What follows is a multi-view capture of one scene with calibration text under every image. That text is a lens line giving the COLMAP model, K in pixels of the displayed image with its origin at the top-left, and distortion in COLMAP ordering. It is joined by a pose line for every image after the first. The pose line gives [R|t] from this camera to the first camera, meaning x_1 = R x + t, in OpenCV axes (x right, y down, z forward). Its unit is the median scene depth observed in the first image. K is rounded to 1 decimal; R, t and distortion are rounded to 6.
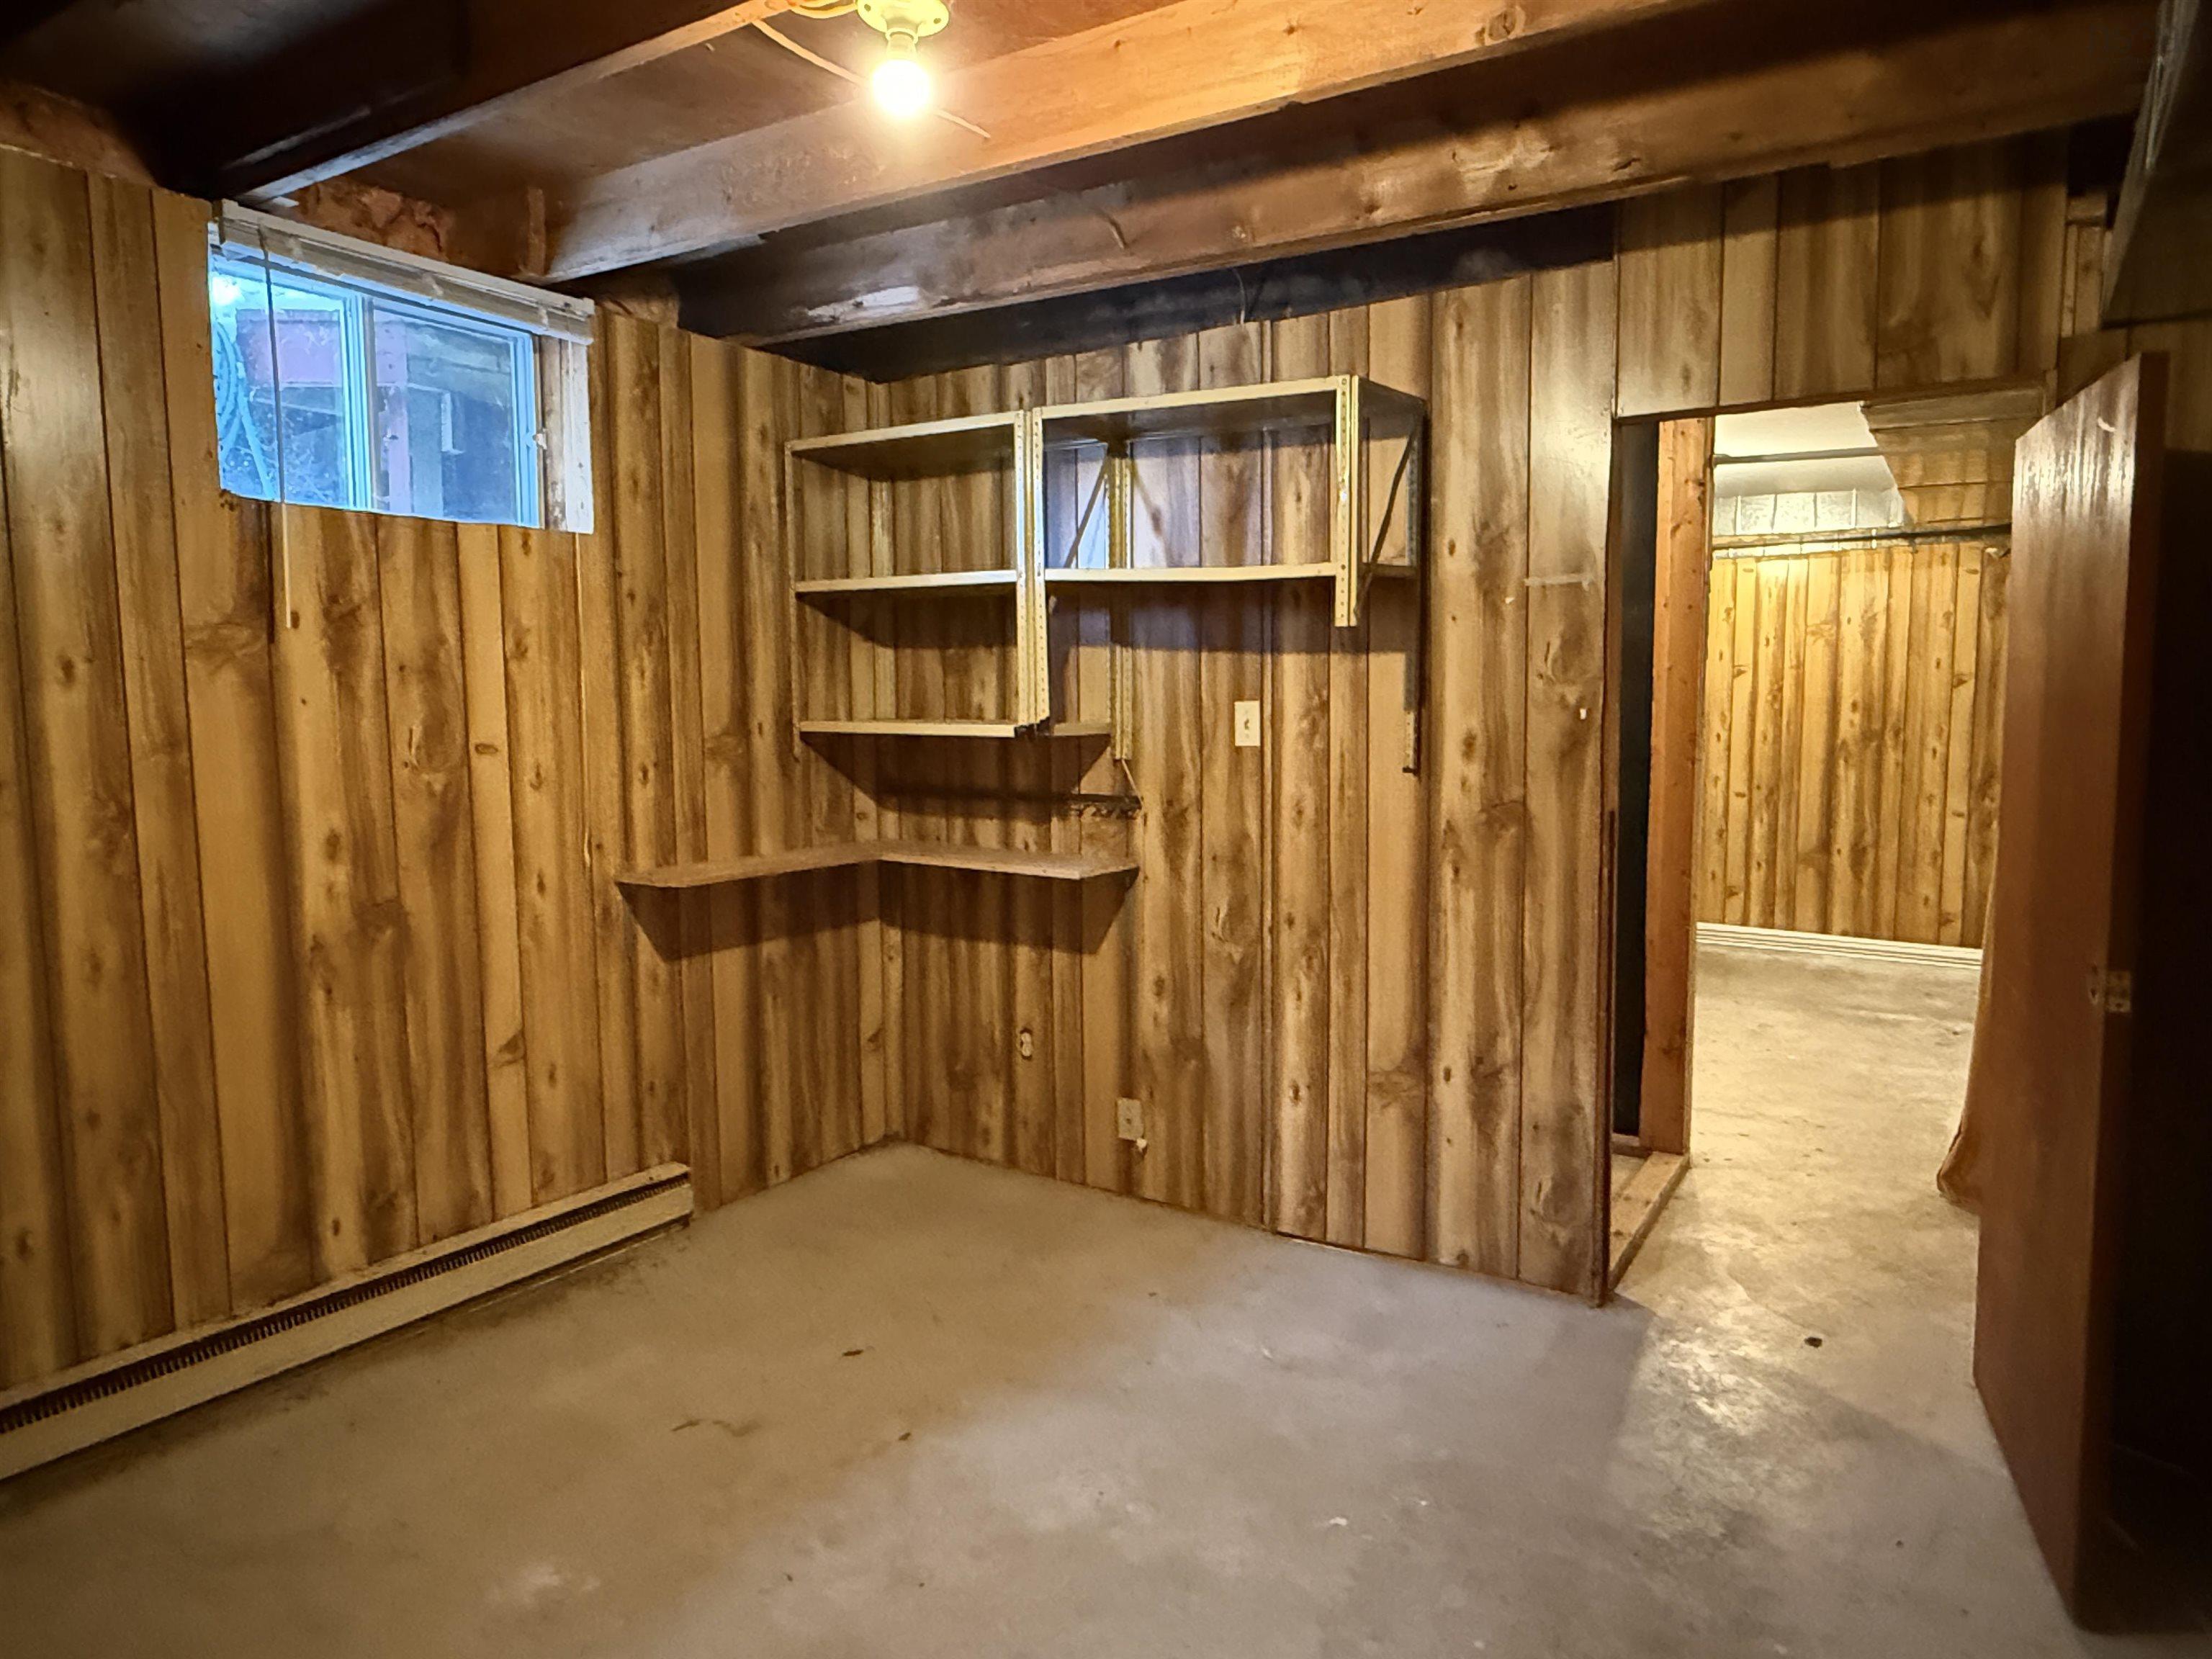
lens RADIAL K [[1371.6, 0, 1096.3], [0, 1371.6, 825.7], [0, 0, 1]] dist [-0.005391, -0.000124]
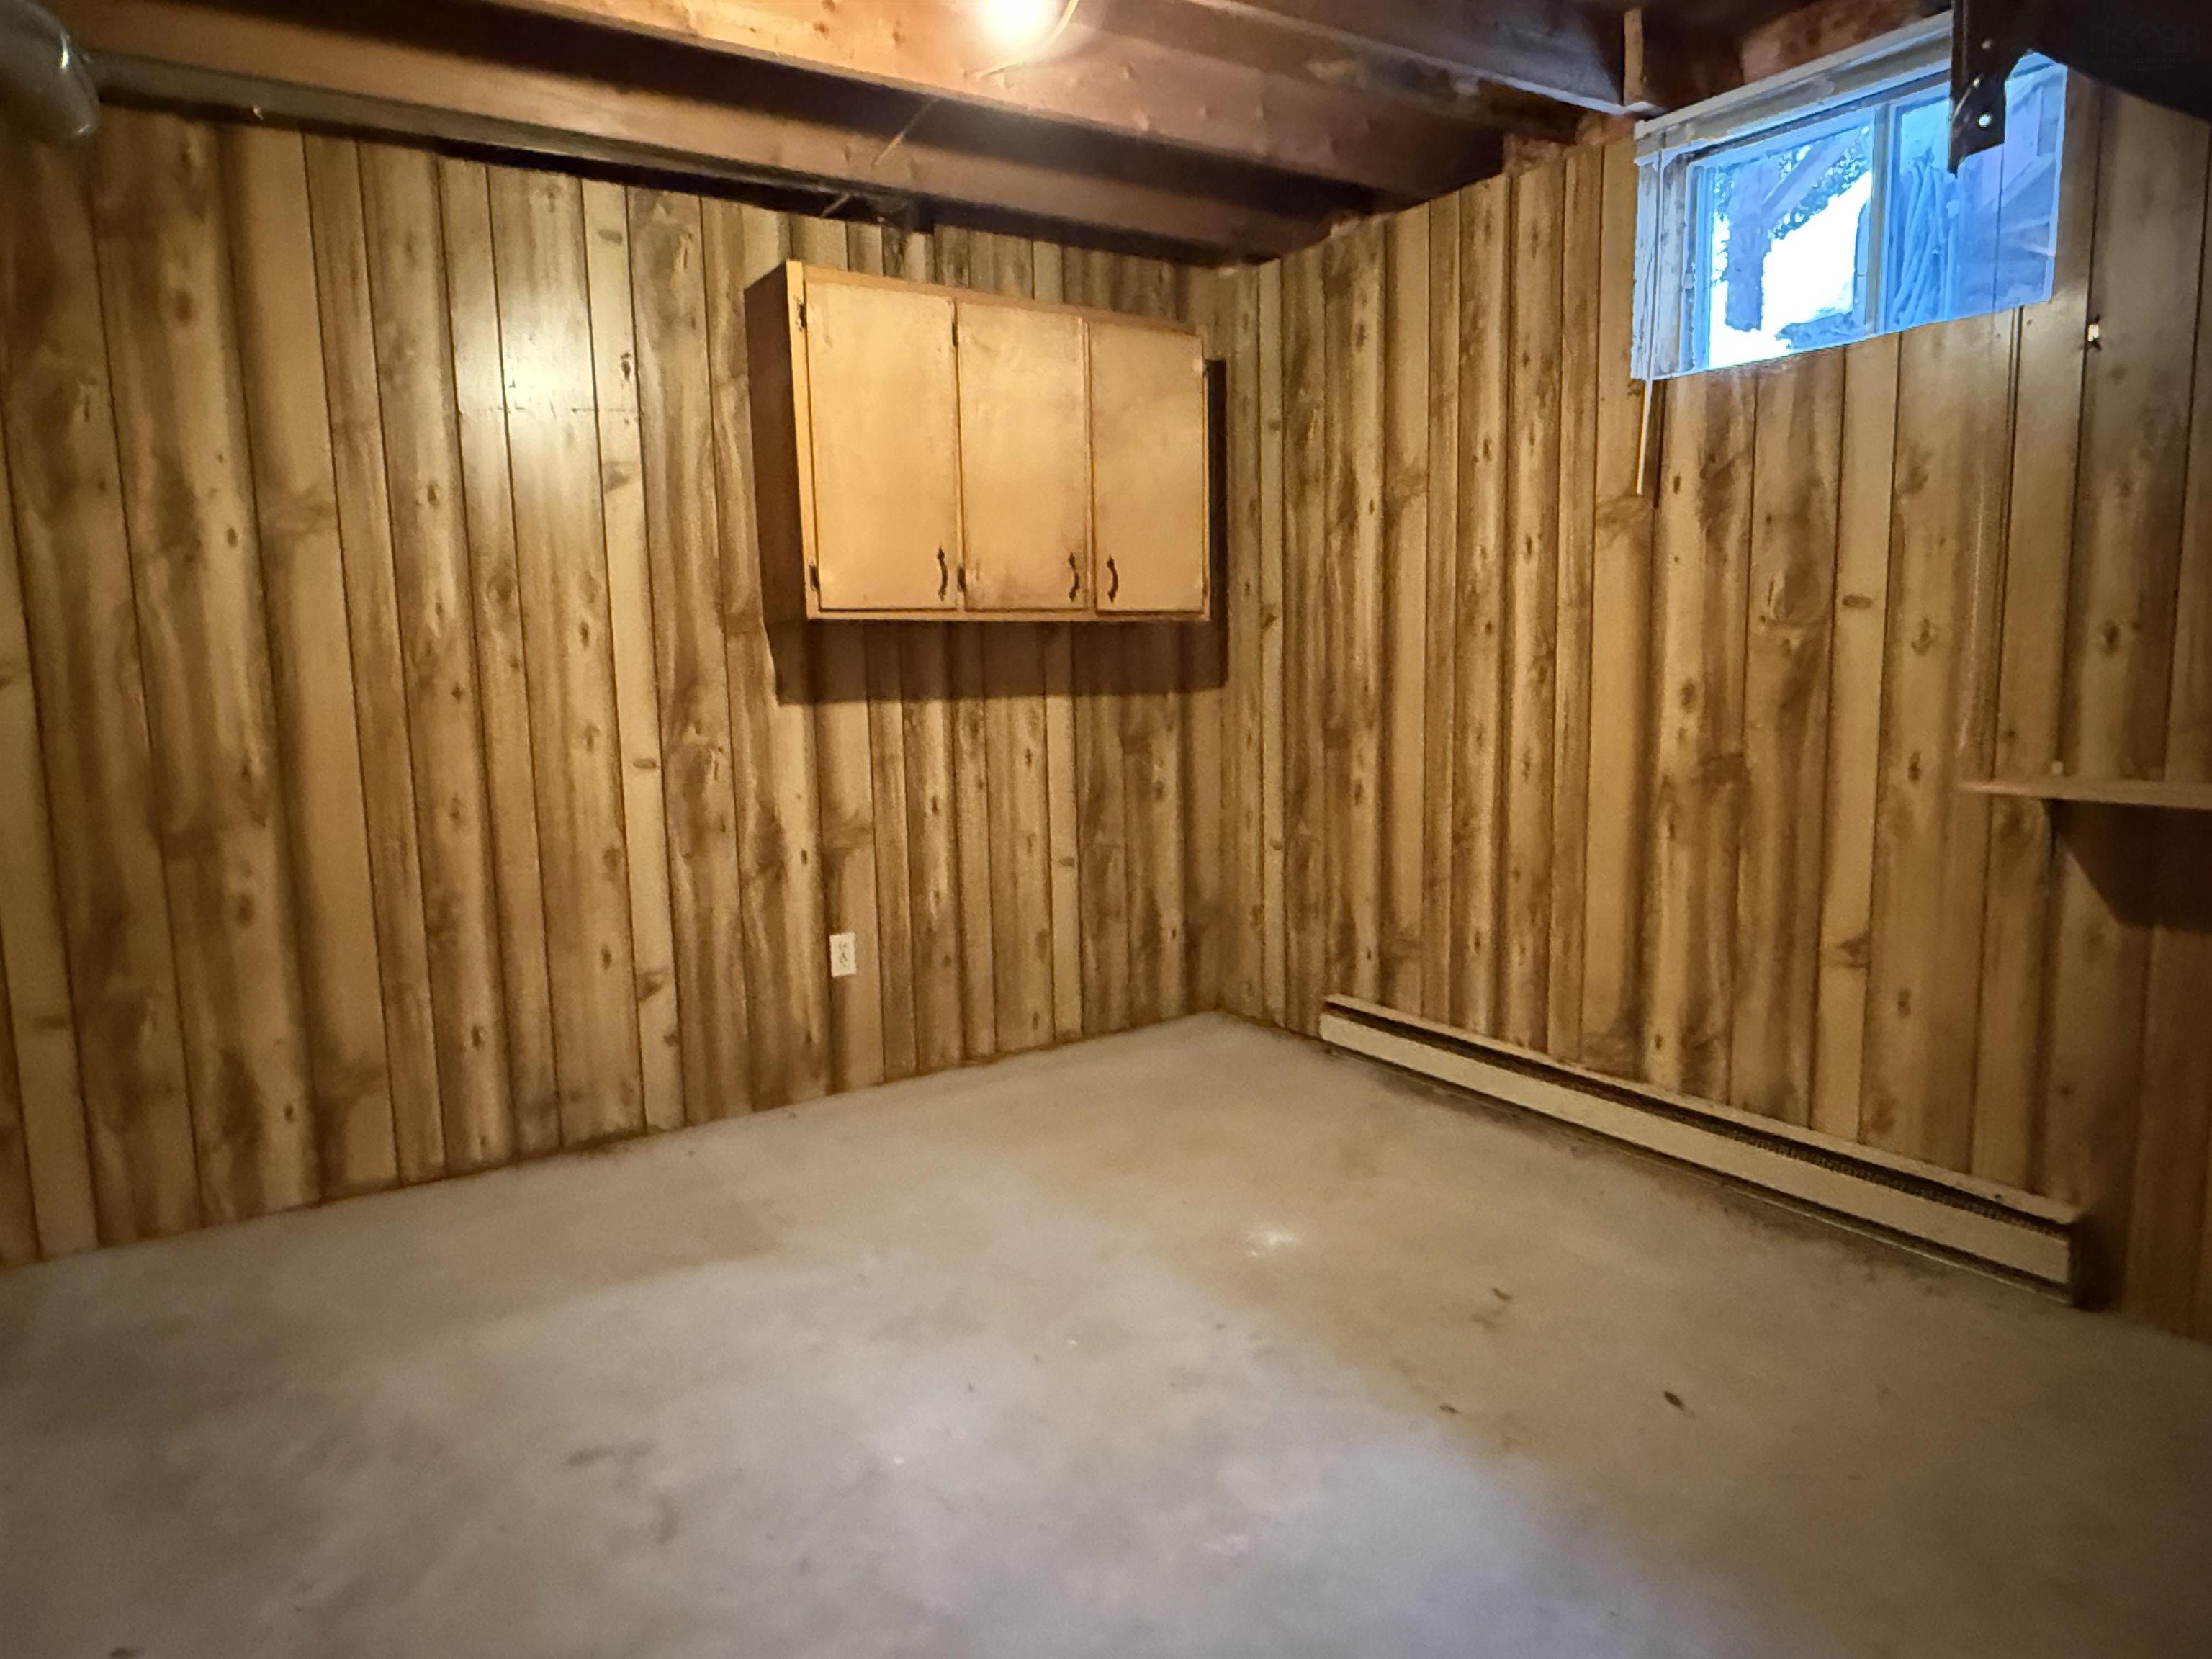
lens RADIAL K [[1371.6, 0, 1092.4], [0, 1371.6, 829.3], [0, 0, 1]] dist [-0.005391, -0.000124]
pose [[-0.389331, 0.128356, -0.912111, 0.577130], [-0.067836, 0.983558, 0.167366, -0.027465], [0.918597, 0.127034, -0.374223, 0.921480]]
